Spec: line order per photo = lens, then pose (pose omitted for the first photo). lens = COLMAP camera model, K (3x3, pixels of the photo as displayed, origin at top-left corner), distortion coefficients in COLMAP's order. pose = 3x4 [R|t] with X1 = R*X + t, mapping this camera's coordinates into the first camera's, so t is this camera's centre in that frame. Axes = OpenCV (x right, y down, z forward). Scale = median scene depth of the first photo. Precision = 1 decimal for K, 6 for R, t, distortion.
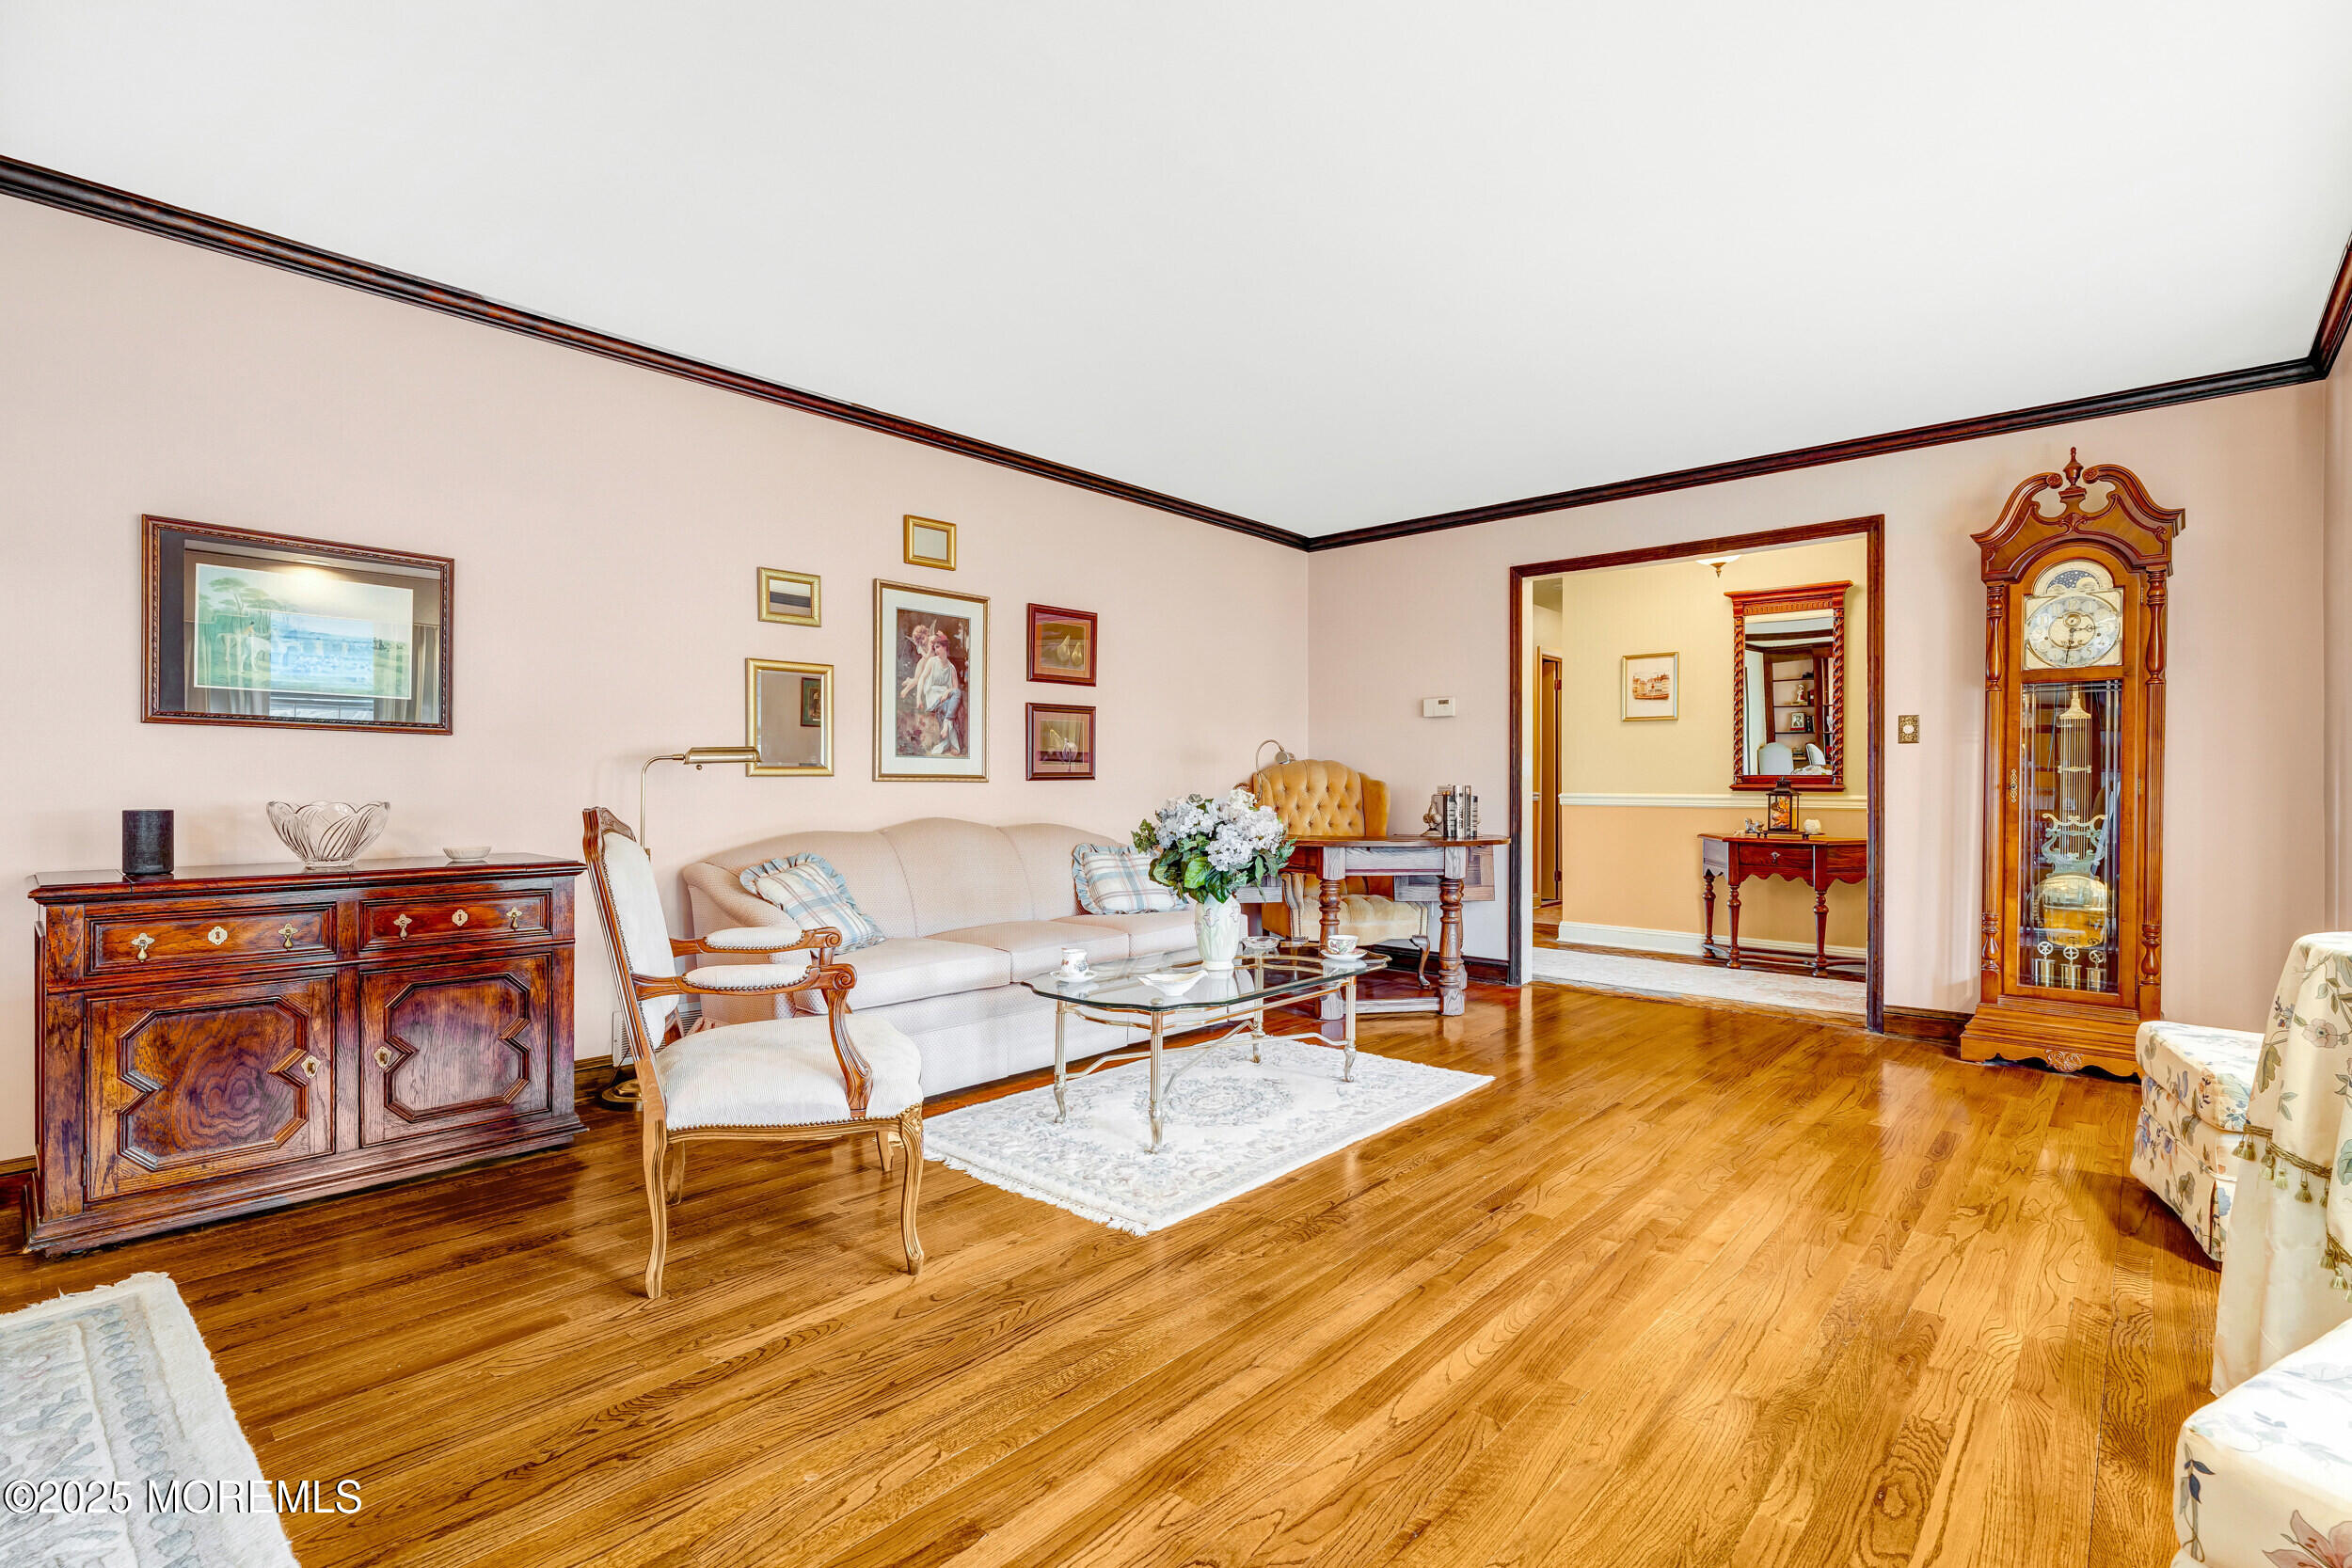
lens RADIAL K [[1074.7, 0, 1182.7], [0, 1074.7, 769.6], [0, 0, 1]] dist [-0.000542, 0.000369]
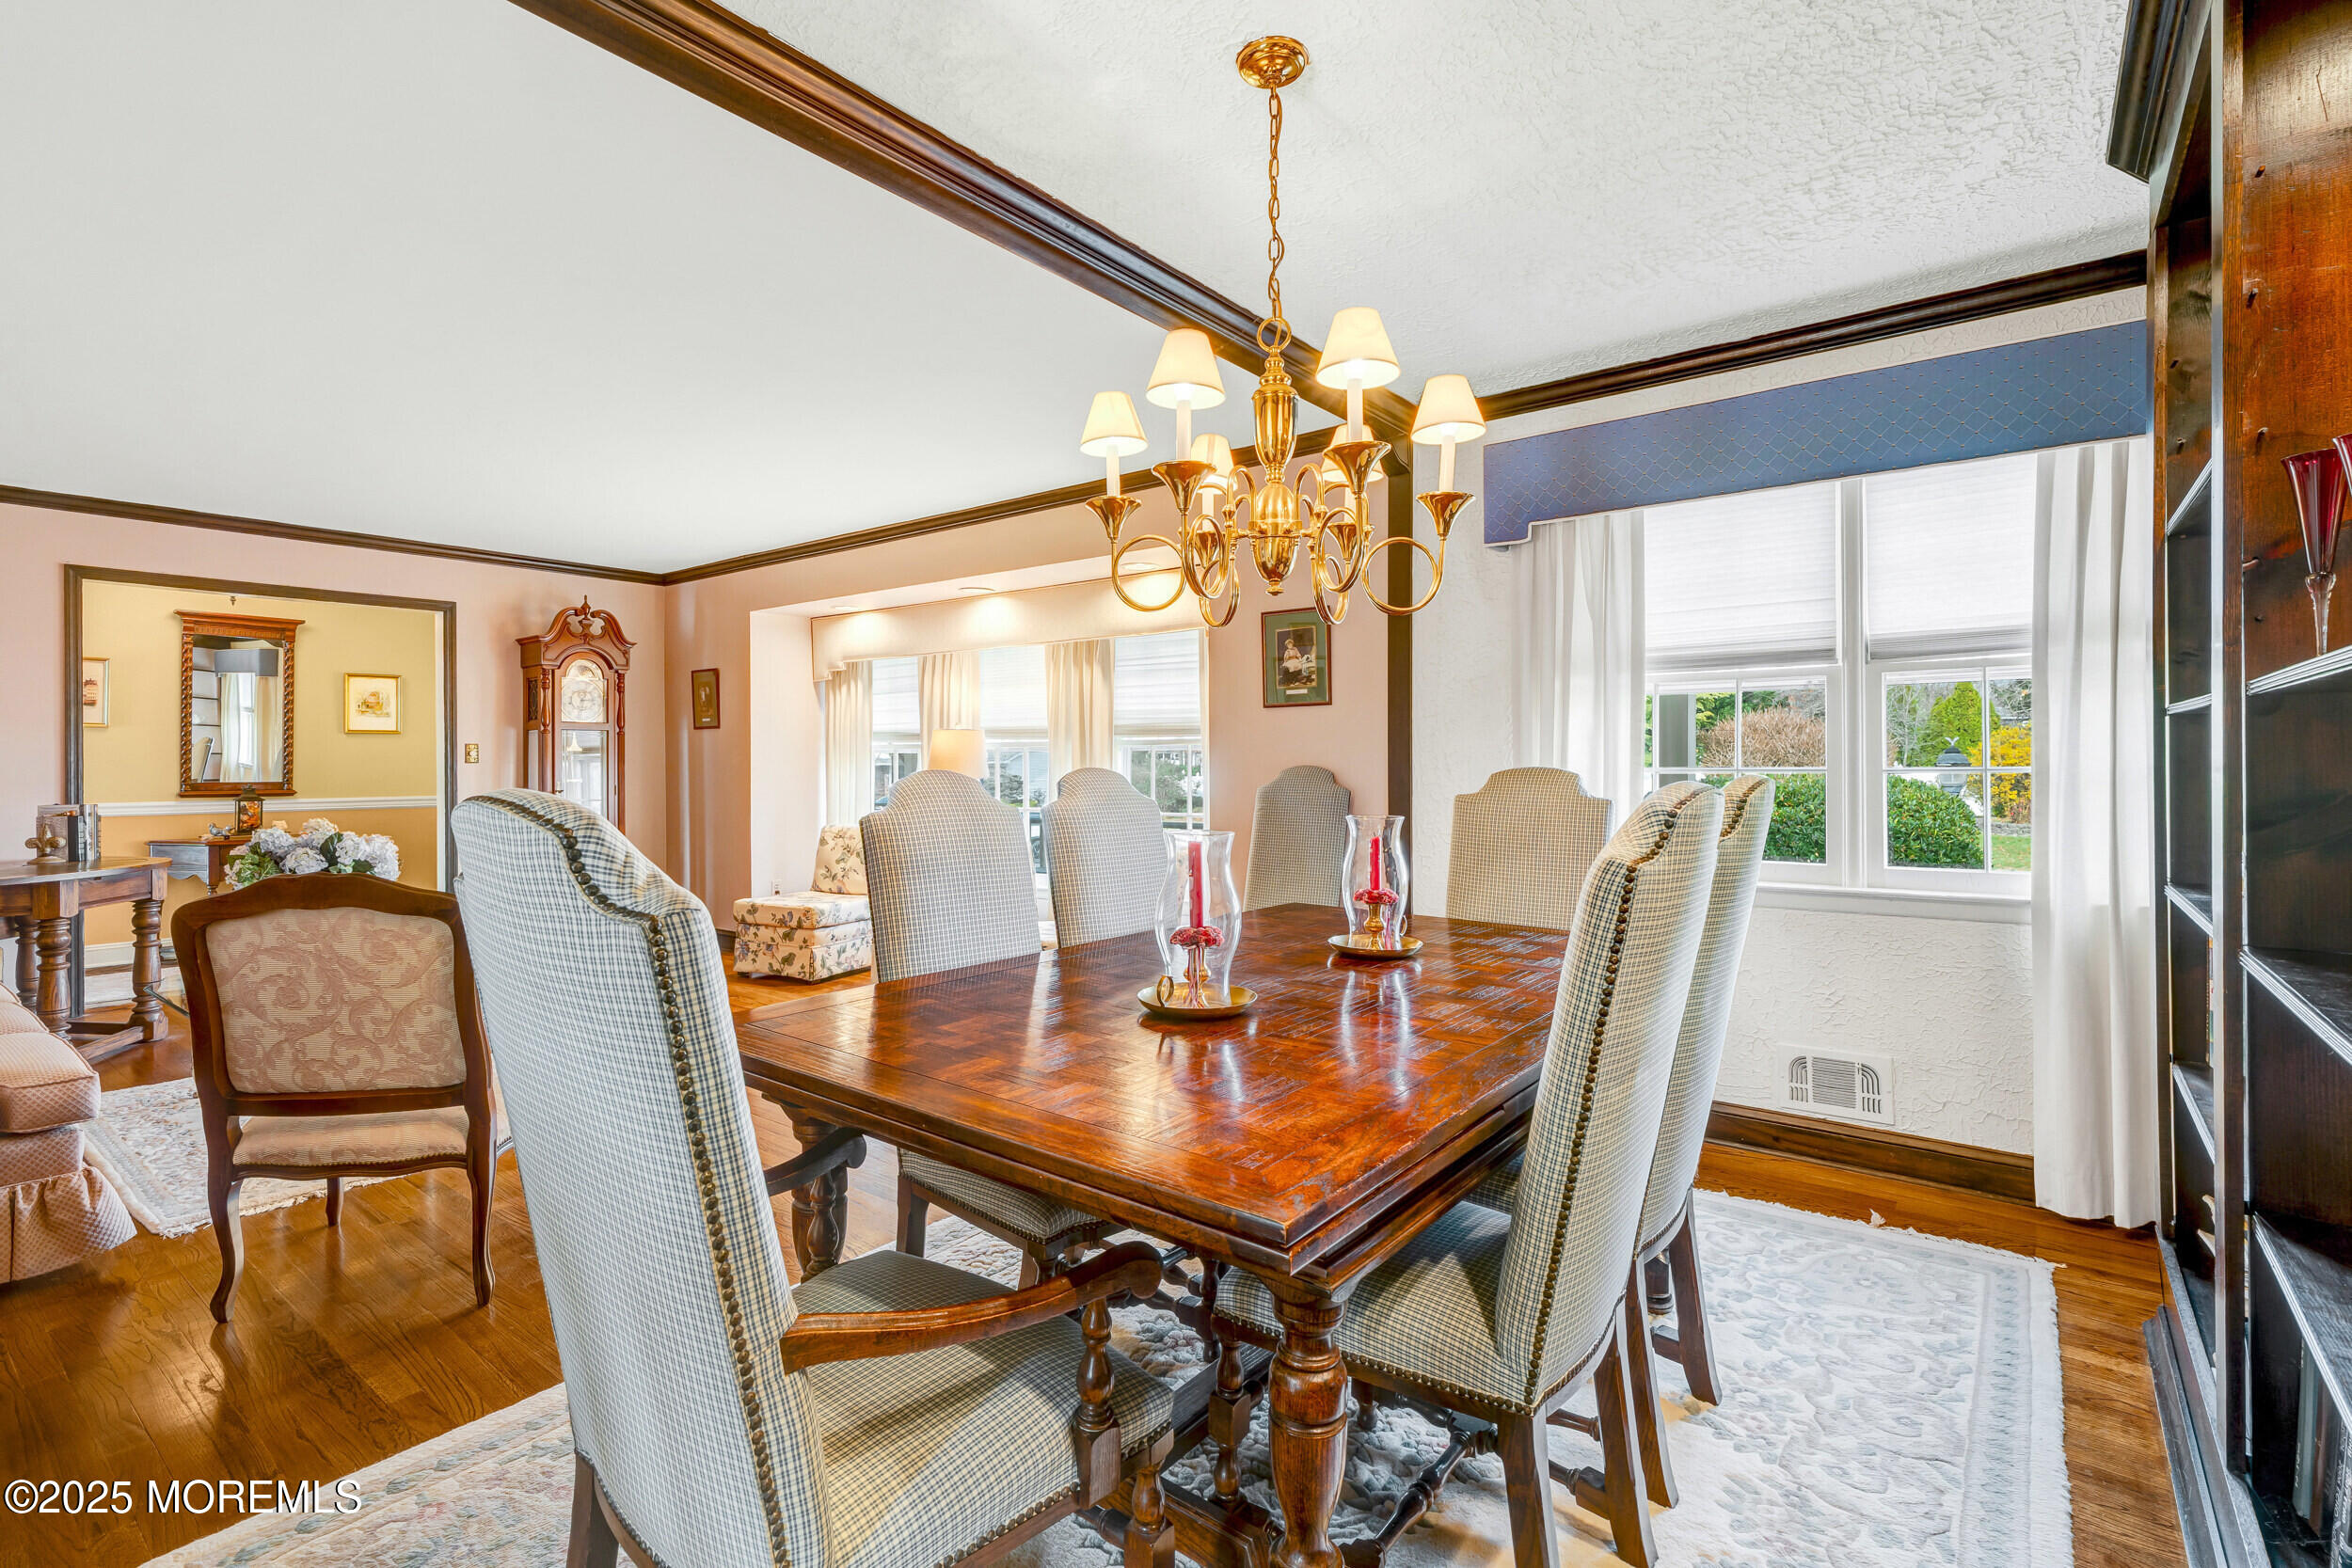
lens RADIAL K [[1074.7, 0, 1182.7], [0, 1074.7, 769.6], [0, 0, 1]] dist [-0.000542, 0.000369]
pose [[-0.097977, -0.006158, 0.995170, -0.894791], [0.003403, 0.999973, 0.006523, -0.016932], [-0.995183, 0.004026, -0.097954, 0.161423]]
